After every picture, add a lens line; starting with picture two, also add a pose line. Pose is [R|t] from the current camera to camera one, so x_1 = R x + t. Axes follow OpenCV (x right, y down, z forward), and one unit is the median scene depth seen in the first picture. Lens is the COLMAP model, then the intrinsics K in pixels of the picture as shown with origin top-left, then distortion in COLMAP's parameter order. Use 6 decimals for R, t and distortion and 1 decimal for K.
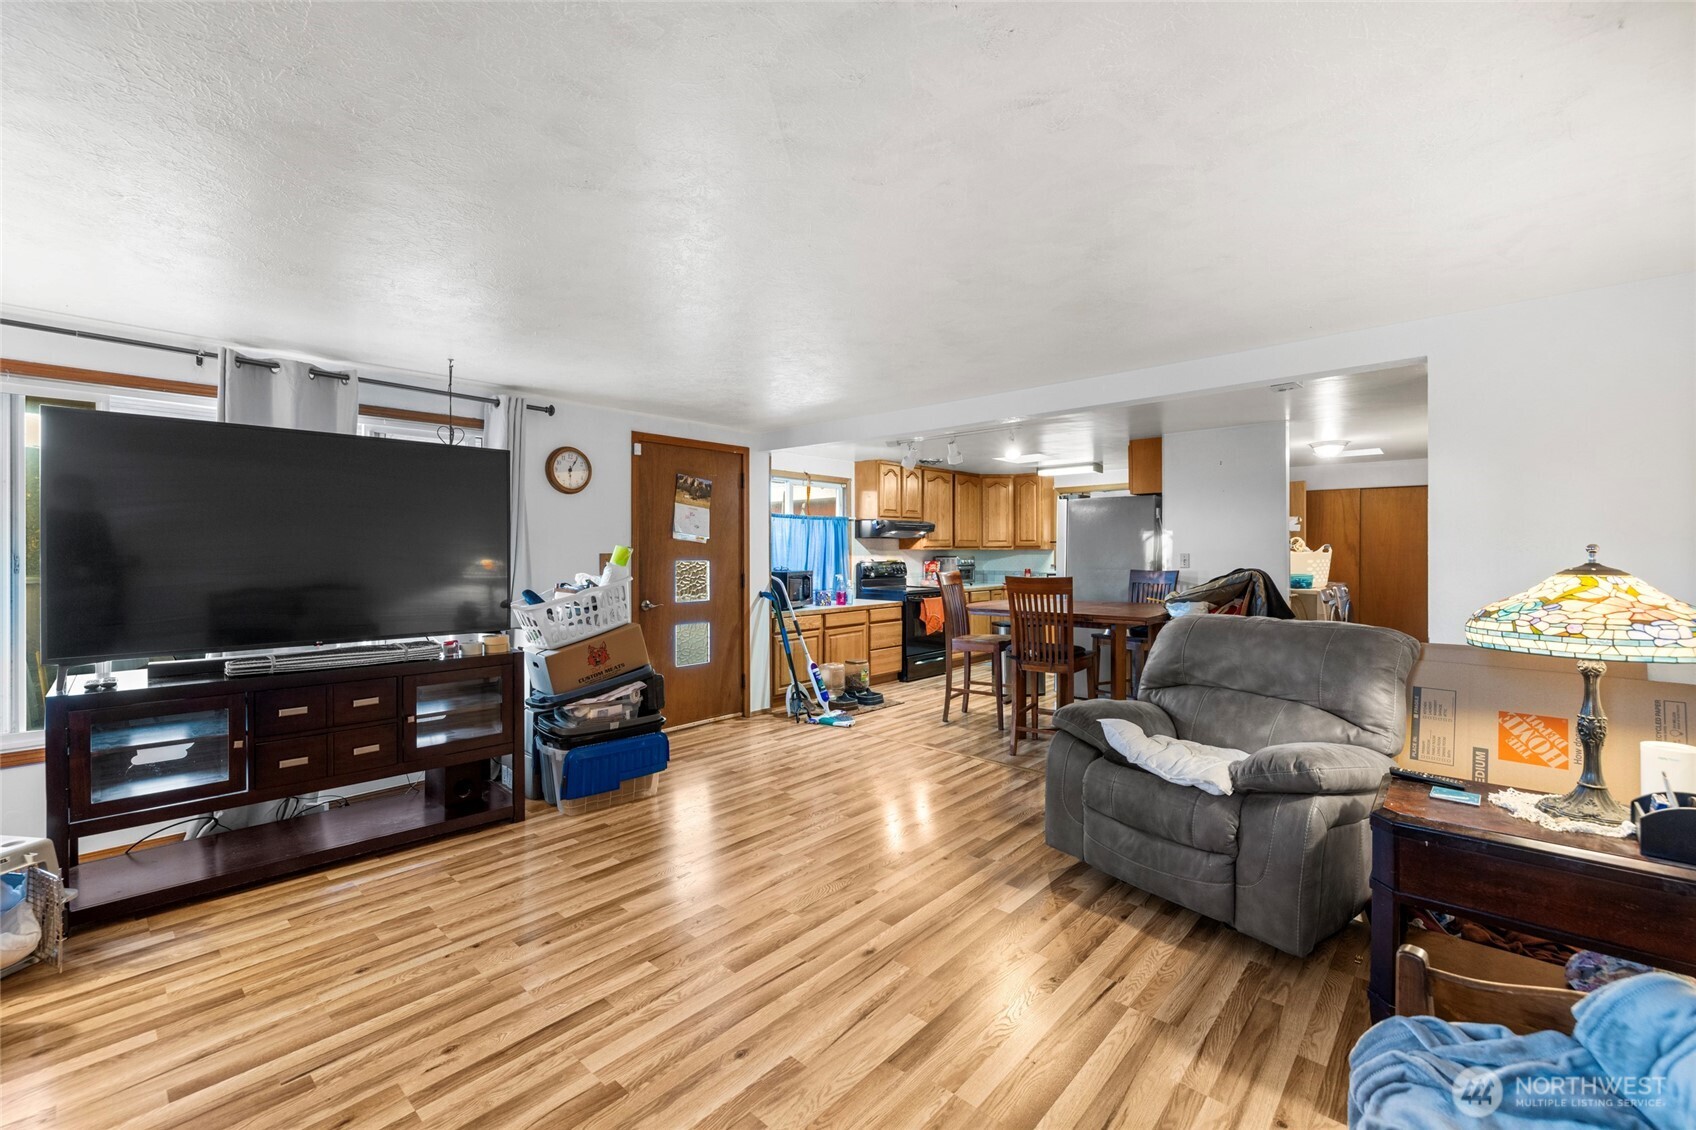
lens RADIAL K [[702.1, 0, 838.1], [0, 702.1, 559.5], [0, 0, 1]] dist [-0.000708, -0.000139]
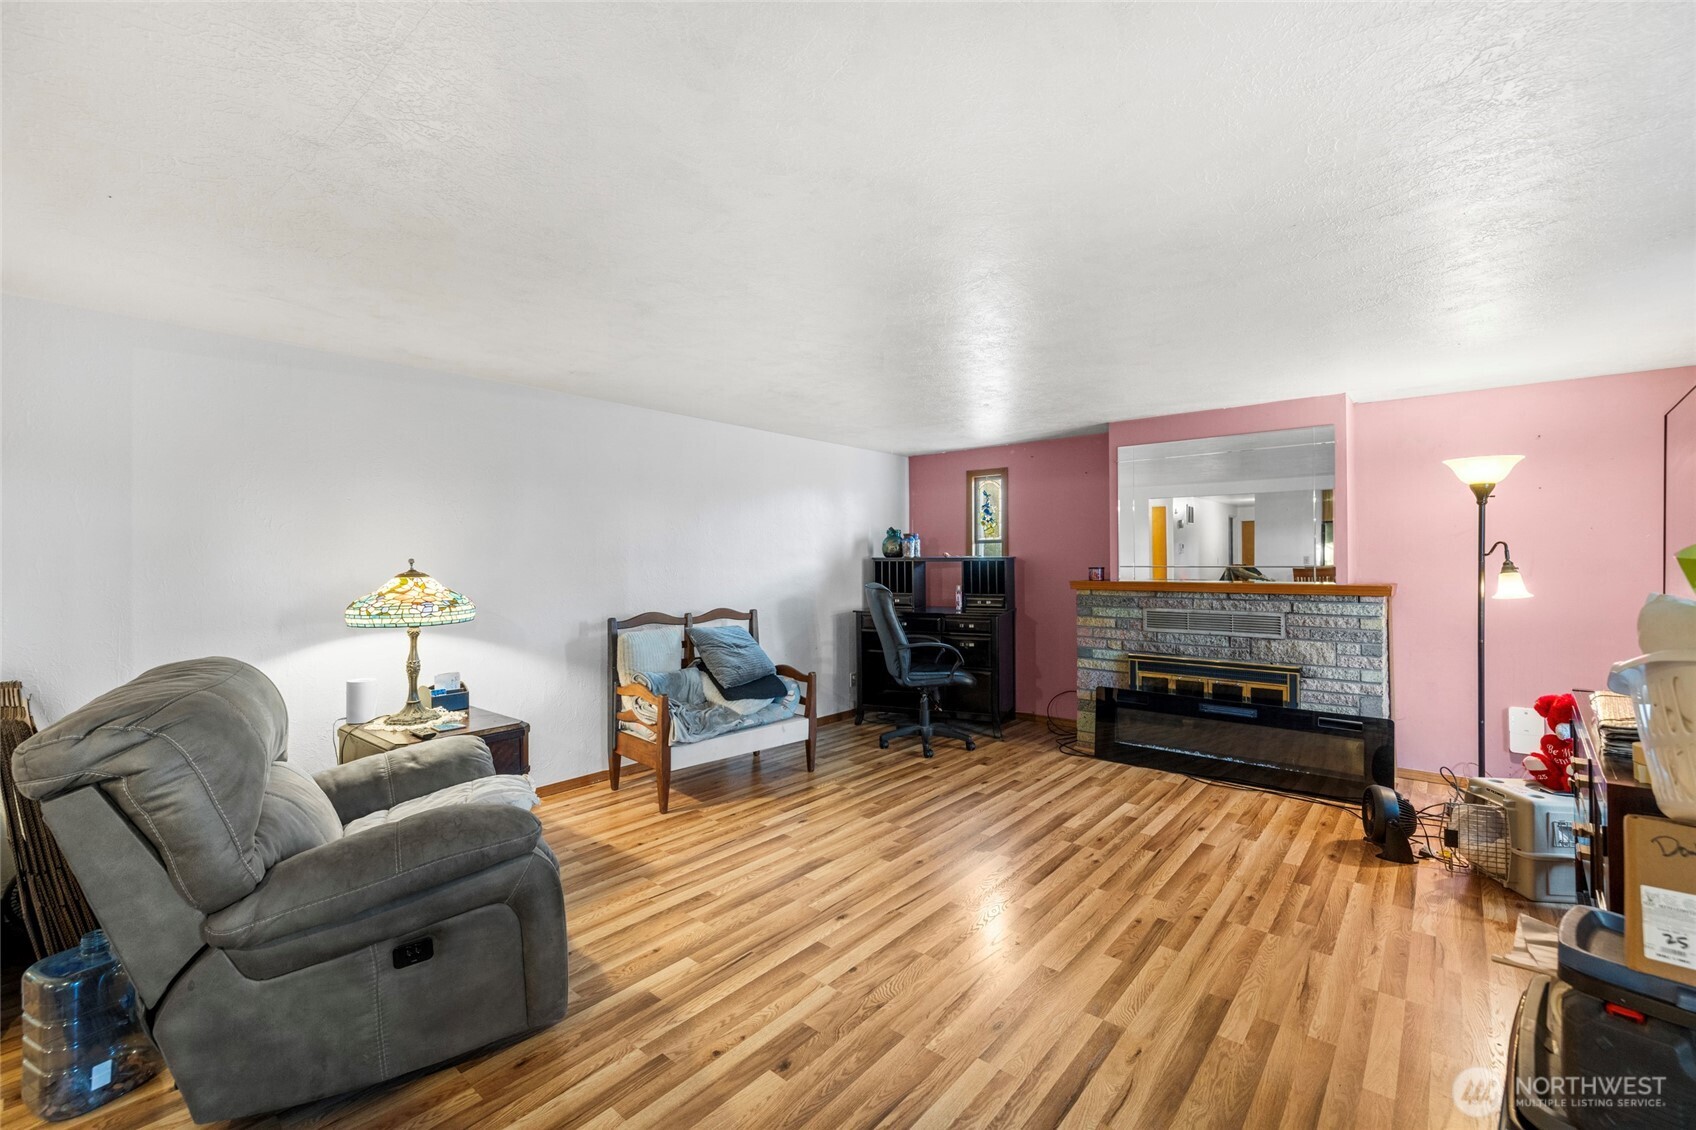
lens RADIAL K [[711.2, 0, 848.0], [0, 711.2, 565.0], [0, 0, 1]] dist [0.000297, -0.000082]
pose [[-0.999155, 0.002989, -0.040986, 0.031593], [0.002351, 0.999875, 0.015610, -0.009176], [0.041028, 0.015500, -0.999038, 0.853338]]
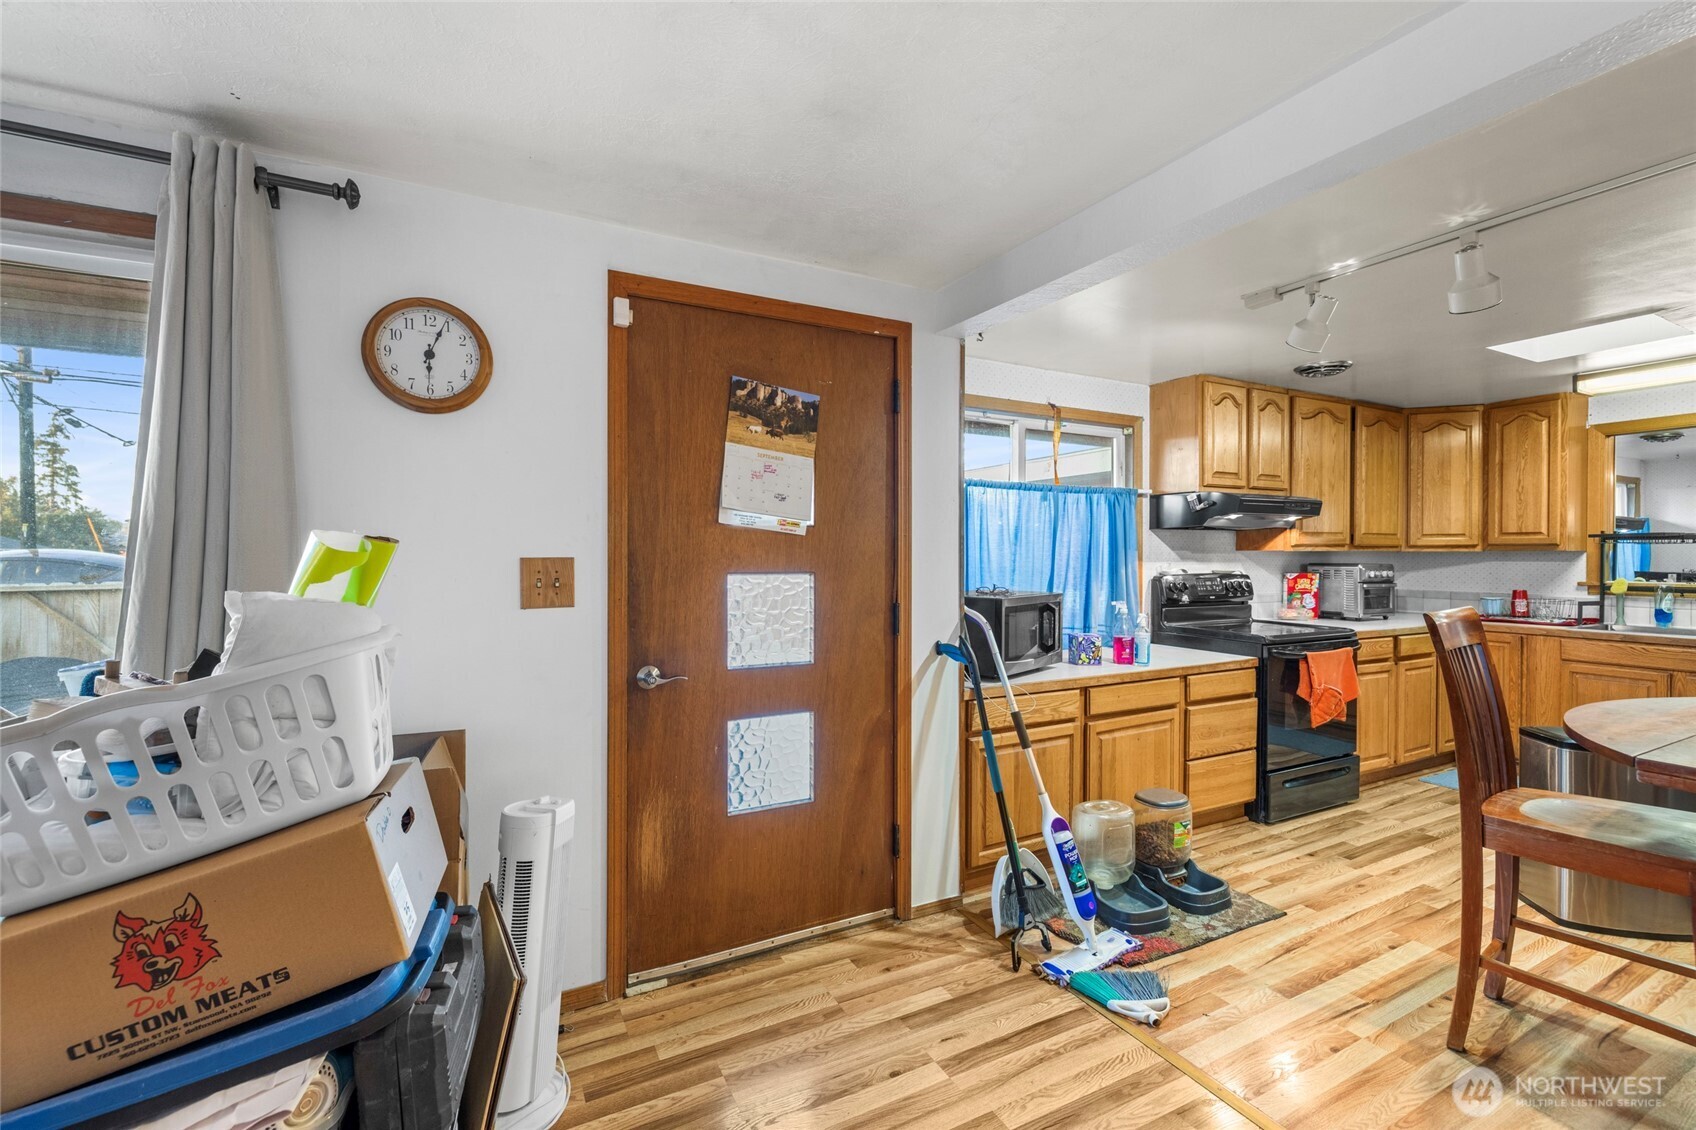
lens RADIAL K [[702.1, 0, 838.1], [0, 702.1, 559.5], [0, 0, 1]] dist [-0.000708, -0.000139]
pose [[0.934450, 0.005565, -0.356050, -0.008934], [-0.006929, 0.999973, -0.002556, -0.006006], [0.356026, 0.004855, 0.934463, 0.543430]]
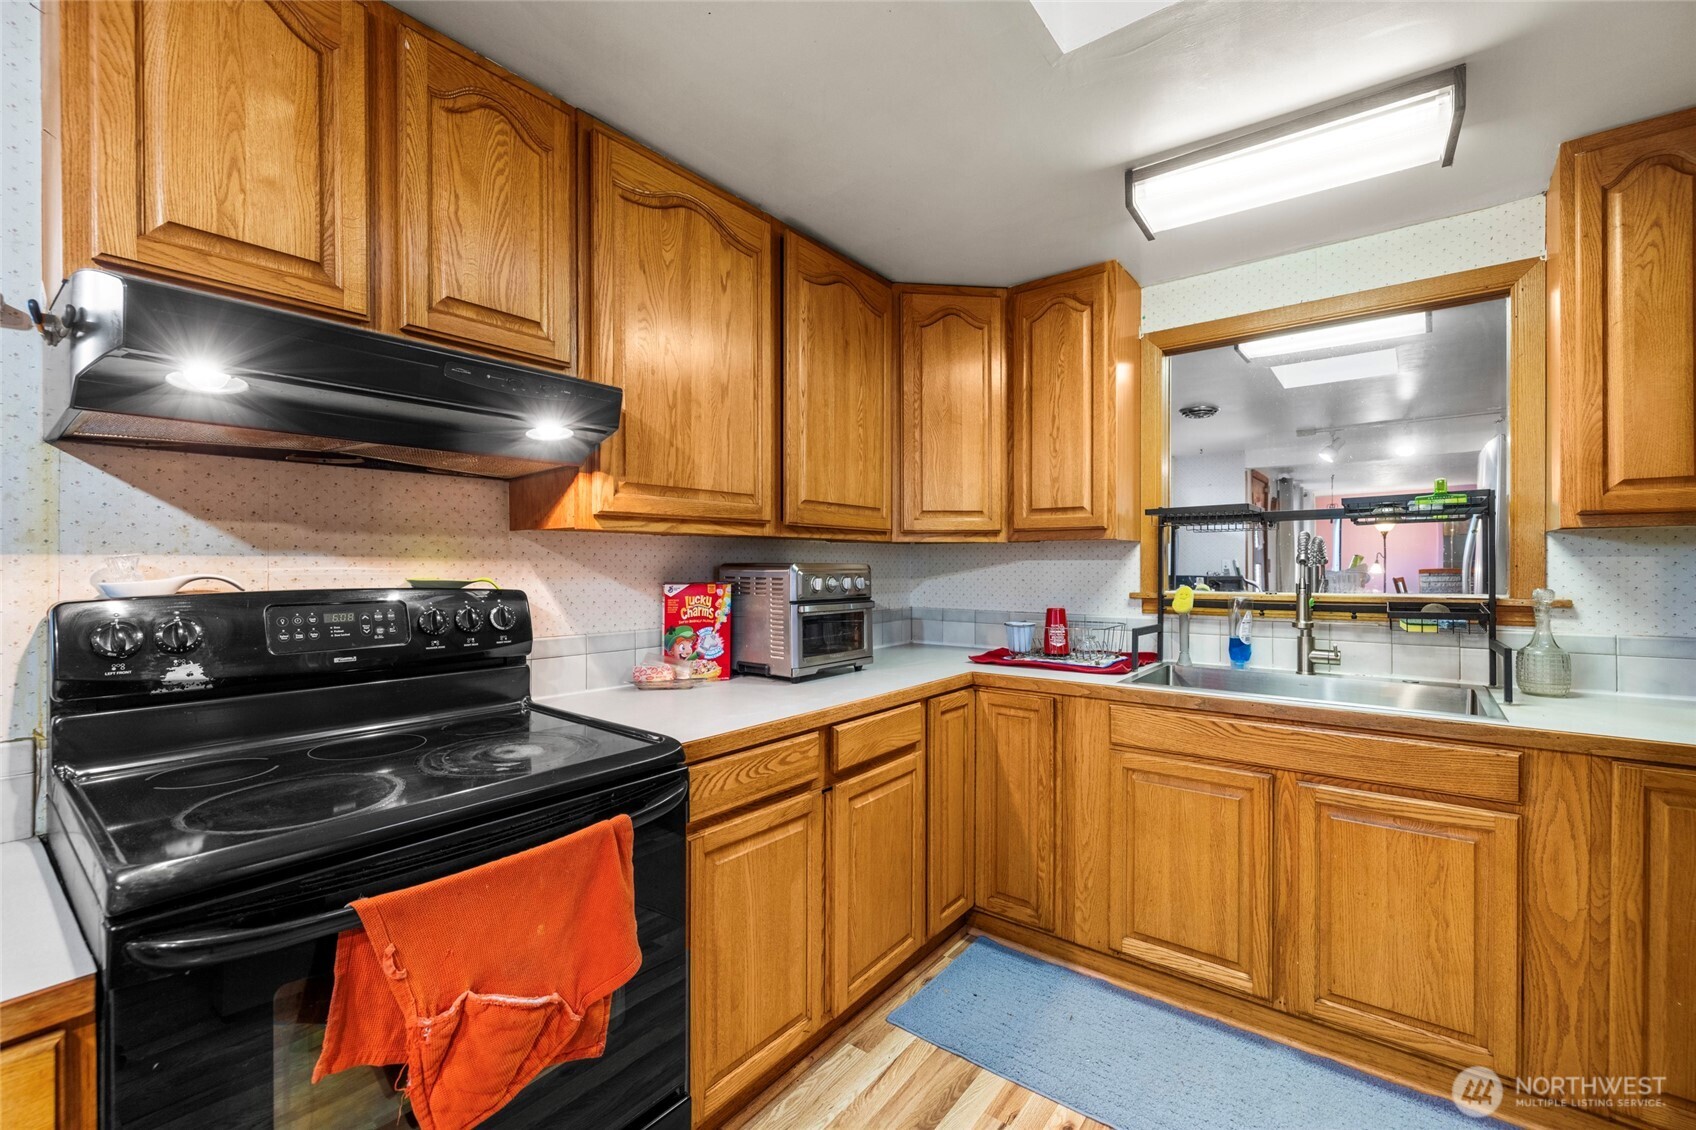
lens RADIAL K [[702.1, 0, 838.1], [0, 702.1, 559.5], [0, 0, 1]] dist [-0.000708, -0.000139]
pose [[0.997768, 0.002715, 0.066719, 0.243688], [-0.001629, 0.999865, -0.016325, -0.003195], [-0.066754, 0.016180, 0.997638, 1.083945]]
